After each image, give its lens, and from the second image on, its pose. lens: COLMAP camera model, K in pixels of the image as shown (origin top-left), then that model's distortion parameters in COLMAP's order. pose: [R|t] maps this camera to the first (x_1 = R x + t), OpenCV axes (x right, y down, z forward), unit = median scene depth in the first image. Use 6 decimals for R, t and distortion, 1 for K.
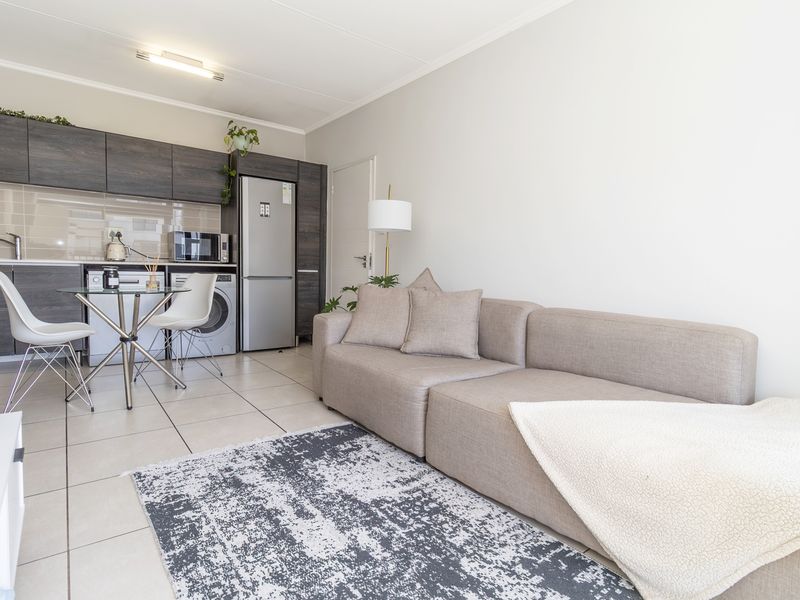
lens RADIAL K [[455.3, 0, 412.7], [0, 455.3, 294.6], [0, 0, 1]] dist [-0.000680, 0.000722]
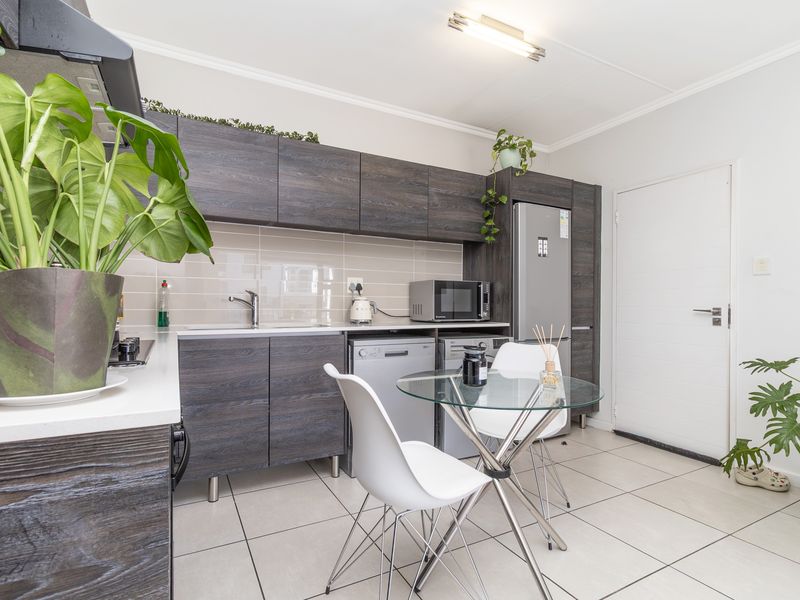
lens RADIAL K [[421.6, 0, 400.0], [0, 421.6, 300.0], [0, 0, 1]] dist [0.012395, -0.000437]
pose [[0.987573, -0.023362, -0.155415, -0.481512], [0.012192, 0.997298, -0.072437, -0.059916], [0.156688, 0.069642, 0.985190, 0.327125]]
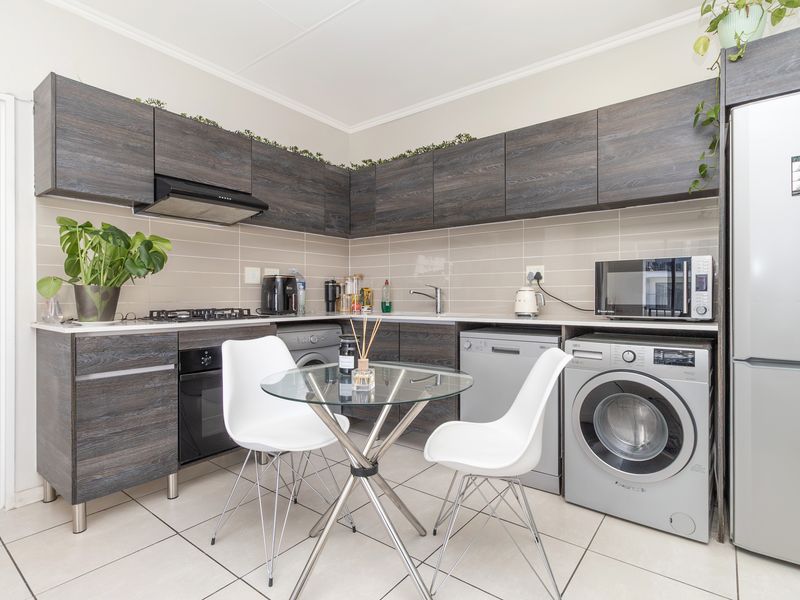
lens RADIAL K [[421.6, 0, 400.0], [0, 421.6, 300.0], [0, 0, 1]] dist [0.012395, -0.000437]
pose [[0.256008, -0.024138, -0.966373, -0.091905], [-0.049110, 0.998073, -0.037940, -0.063884], [0.965426, 0.057171, 0.254329, 0.659172]]
